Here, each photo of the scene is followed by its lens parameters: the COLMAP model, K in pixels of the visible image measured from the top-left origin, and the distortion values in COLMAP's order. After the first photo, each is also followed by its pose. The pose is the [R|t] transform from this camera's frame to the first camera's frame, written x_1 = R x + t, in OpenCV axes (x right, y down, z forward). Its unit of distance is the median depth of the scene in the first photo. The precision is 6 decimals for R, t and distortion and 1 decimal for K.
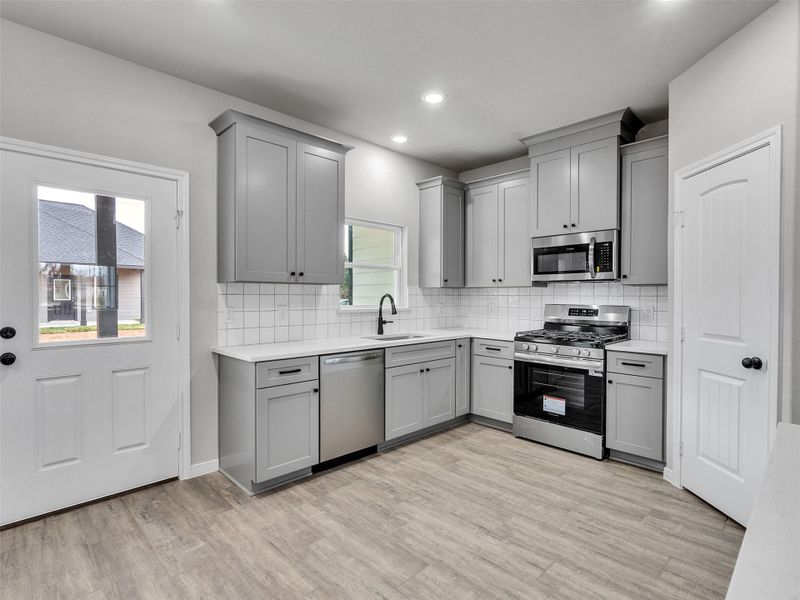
lens RADIAL K [[409.8, 0, 392.9], [0, 409.8, 300.0], [0, 0, 1]] dist [-0.000812, 0.000848]
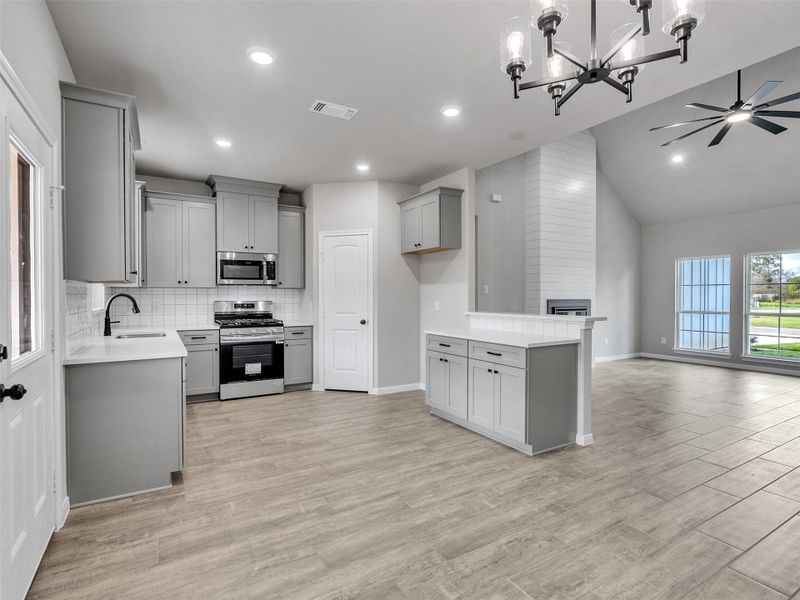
lens RADIAL K [[407.1, 0, 392.3], [0, 407.1, 298.8], [0, 0, 1]] dist [-0.001736, 0.000076]
pose [[0.238471, -0.011329, 0.971083, -0.915373], [0.013133, 0.999878, 0.008440, -0.001411], [-0.971061, 0.010741, 0.238591, 0.154839]]
